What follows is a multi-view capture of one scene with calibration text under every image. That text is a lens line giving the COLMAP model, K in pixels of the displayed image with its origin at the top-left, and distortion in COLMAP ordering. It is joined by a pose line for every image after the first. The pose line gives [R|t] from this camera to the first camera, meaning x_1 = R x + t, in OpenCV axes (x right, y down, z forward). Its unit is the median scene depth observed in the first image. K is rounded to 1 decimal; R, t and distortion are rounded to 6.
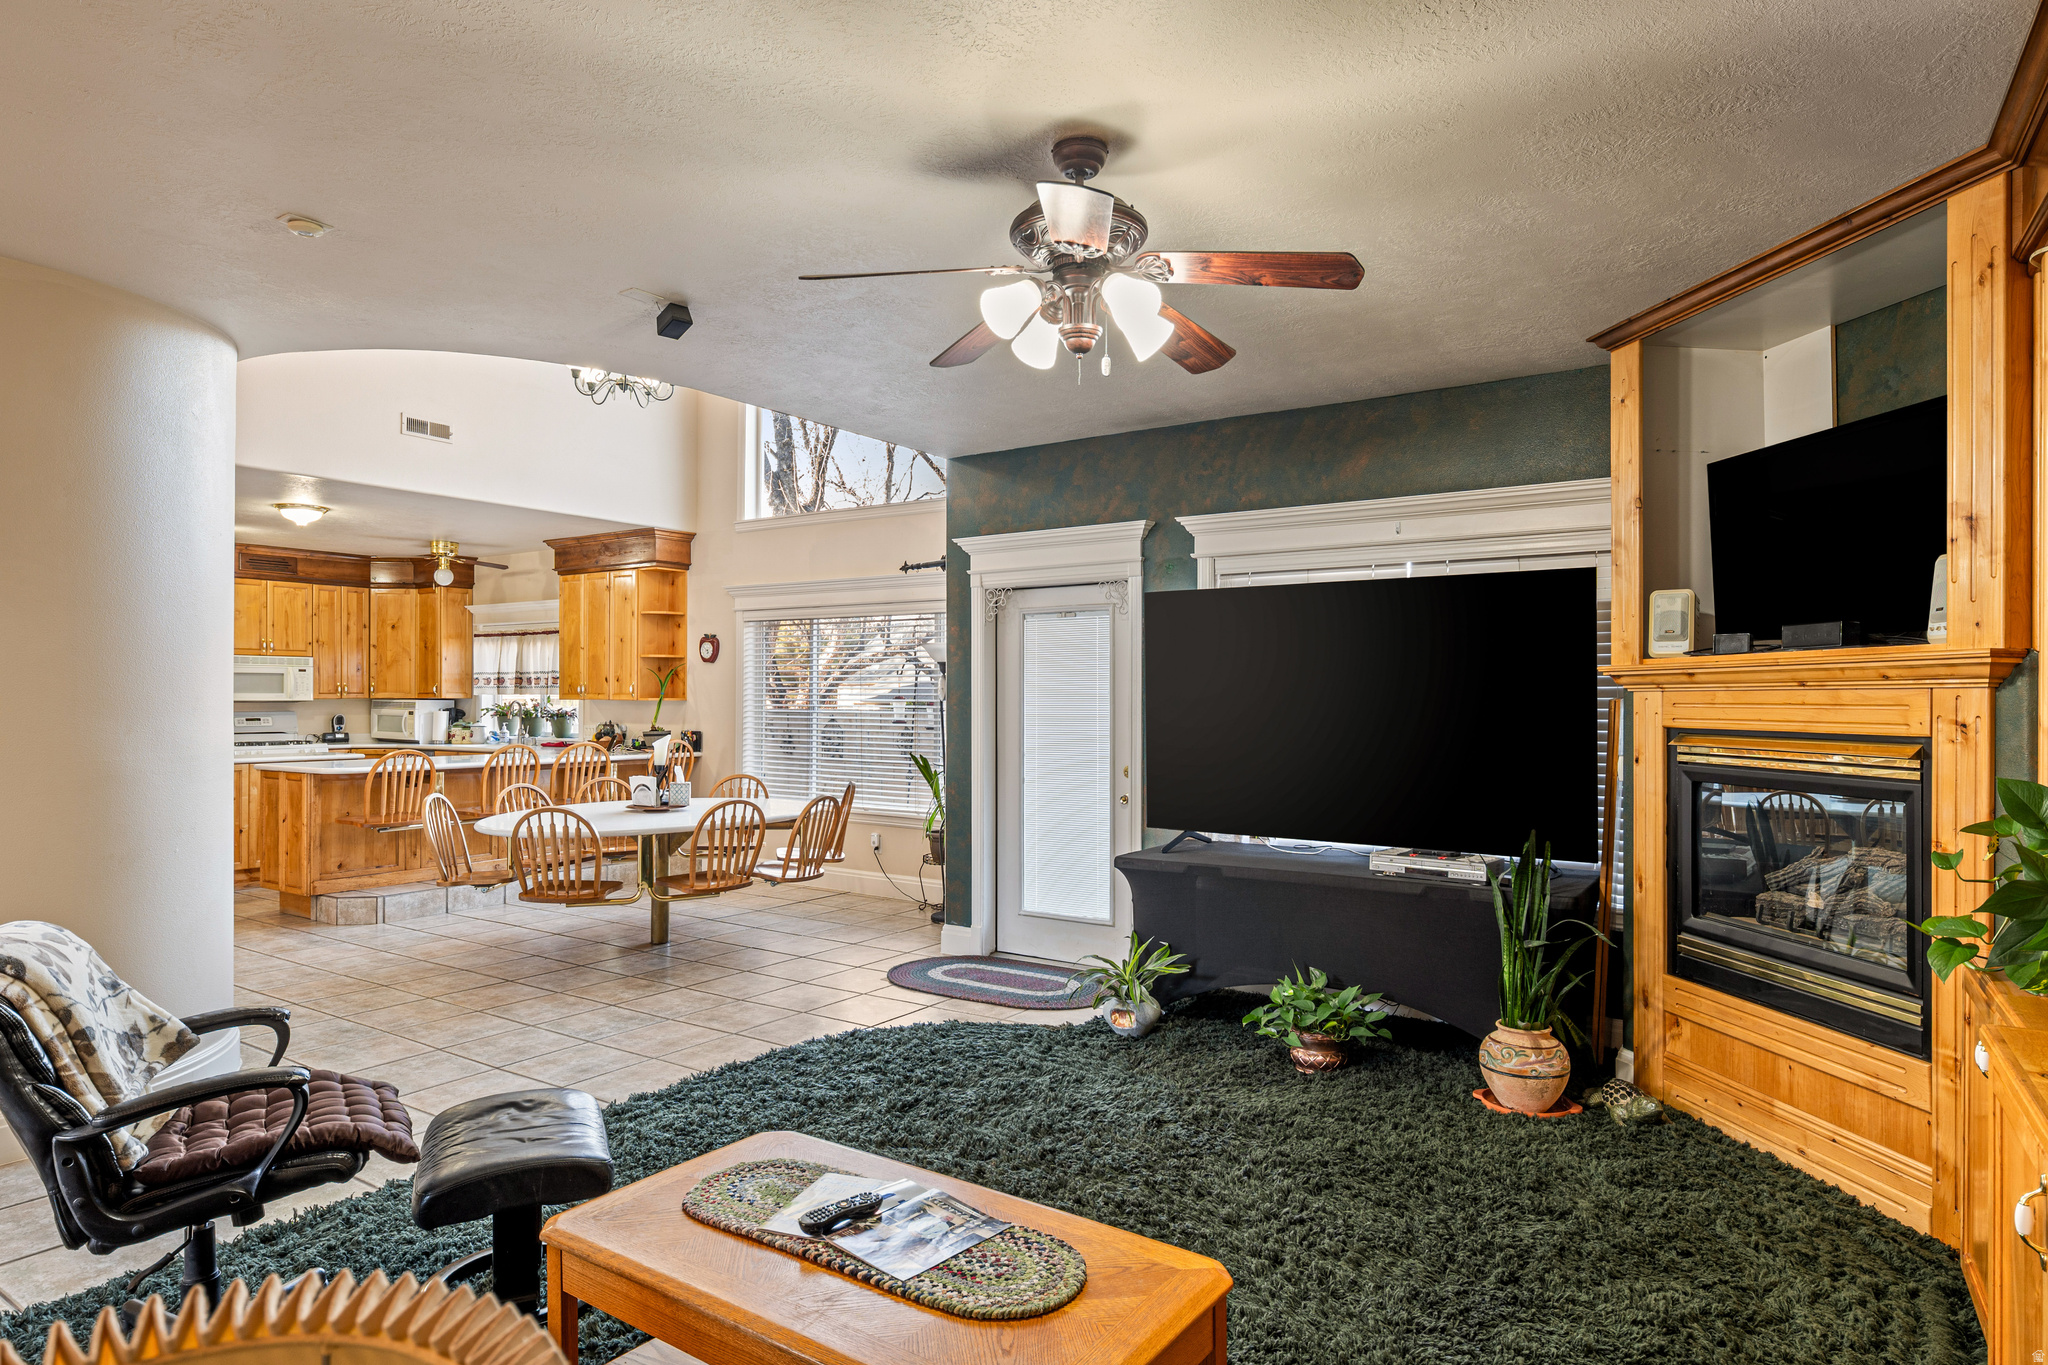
lens RADIAL K [[1156.4, 0, 1022.6], [0, 1156.4, 696.2], [0, 0, 1]] dist [0.007021, 0.000603]
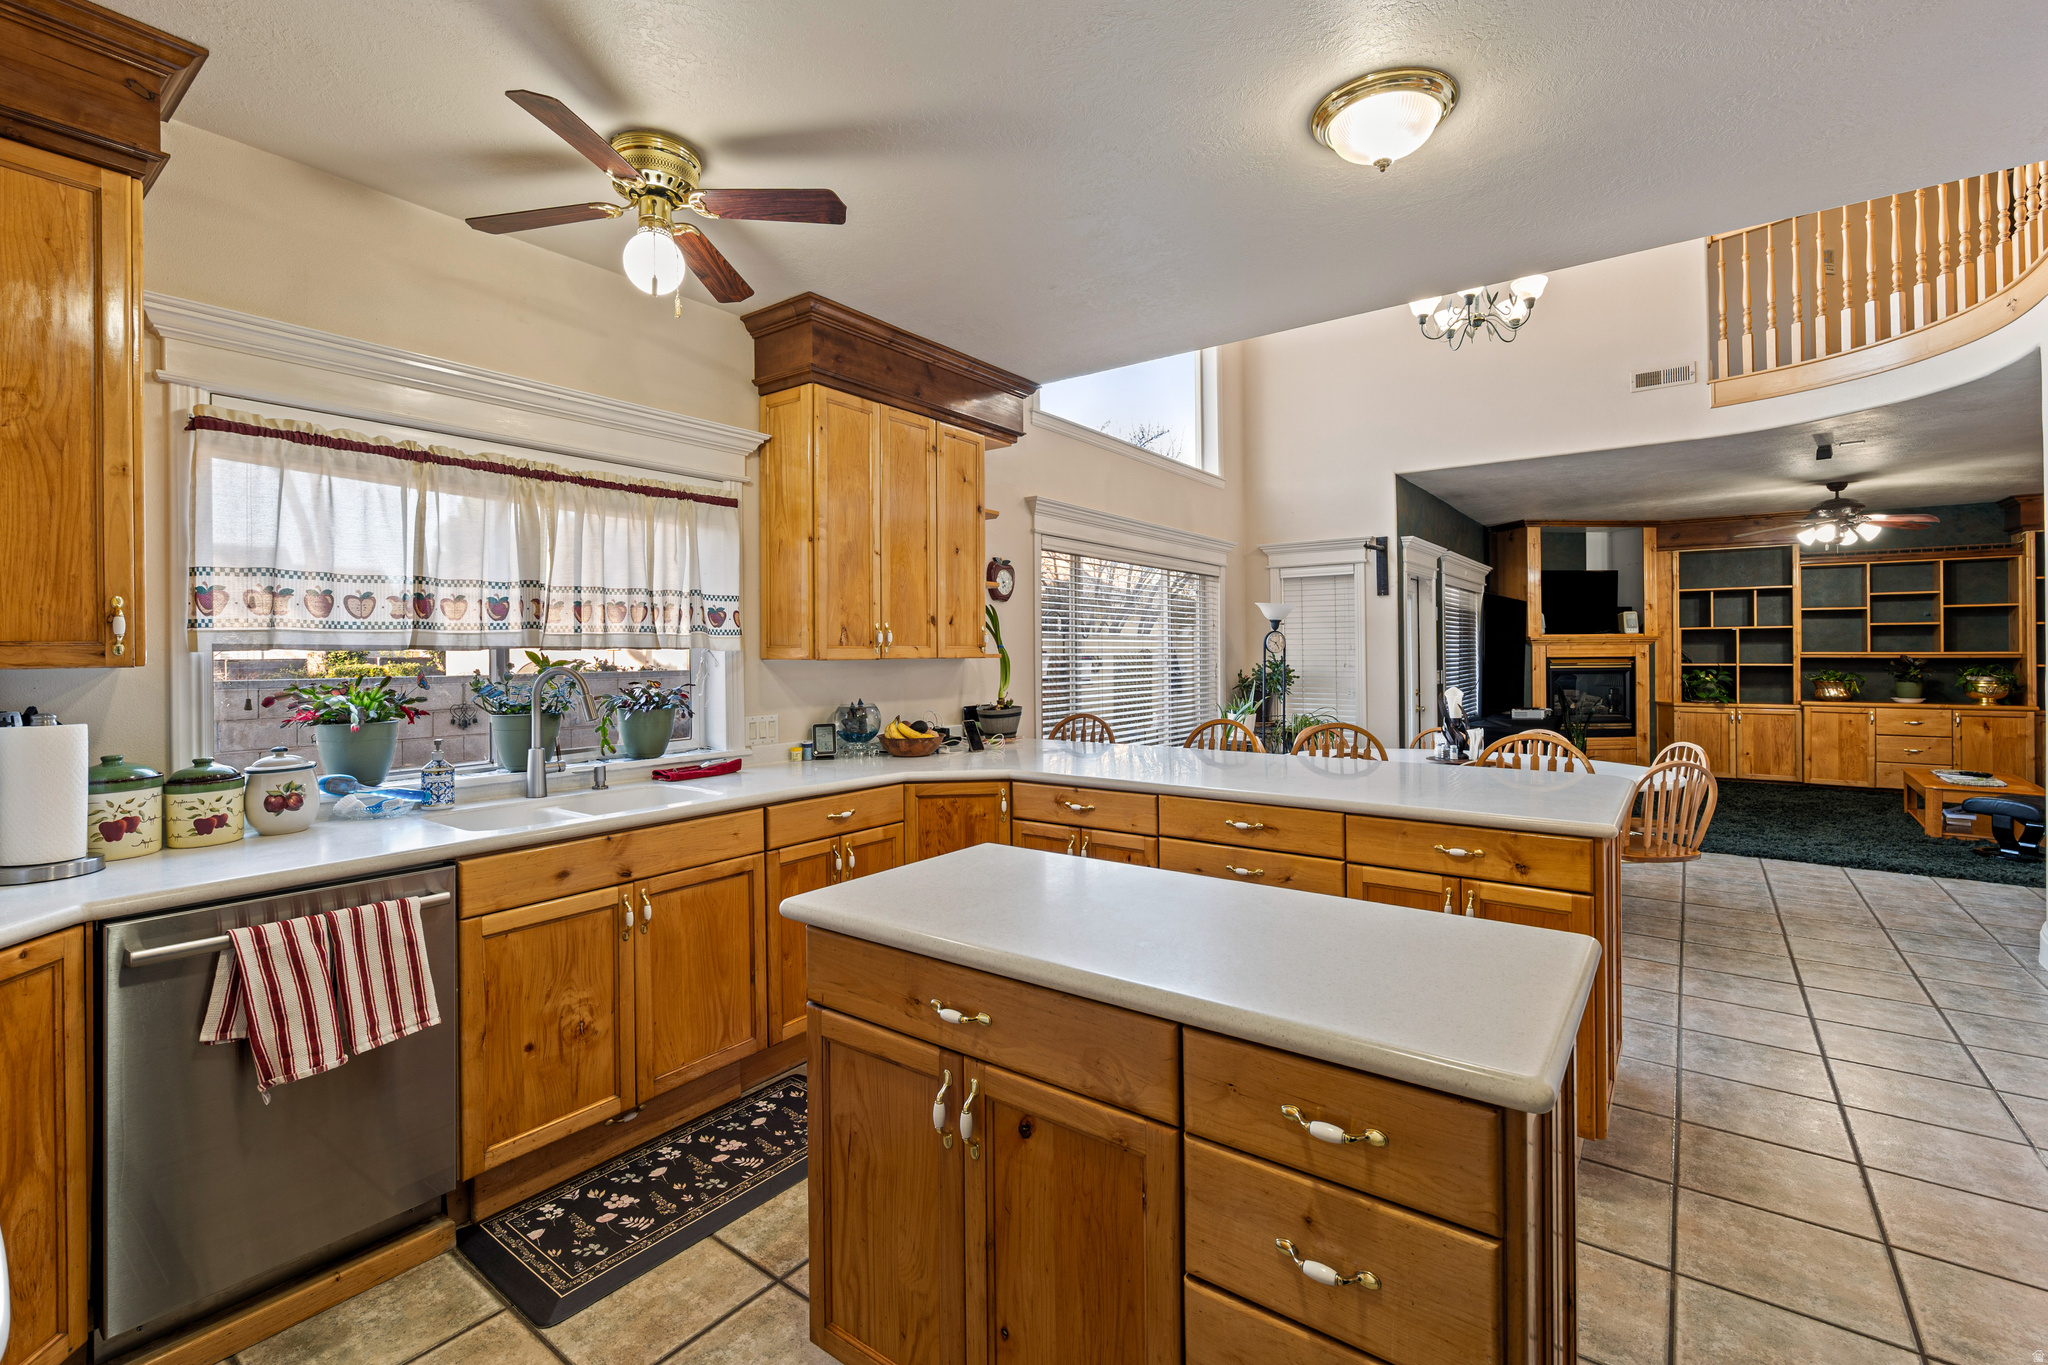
lens RADIAL K [[899.9, 0, 1002.2], [0, 899.9, 649.6], [0, 0, 1]] dist [-0.004608, 0.000108]
pose [[0.055713, 0.000570, 0.998447, -0.781015], [0.007091, 0.999974, -0.000966, -0.000381], [-0.998422, 0.007134, 0.055708, 0.954106]]
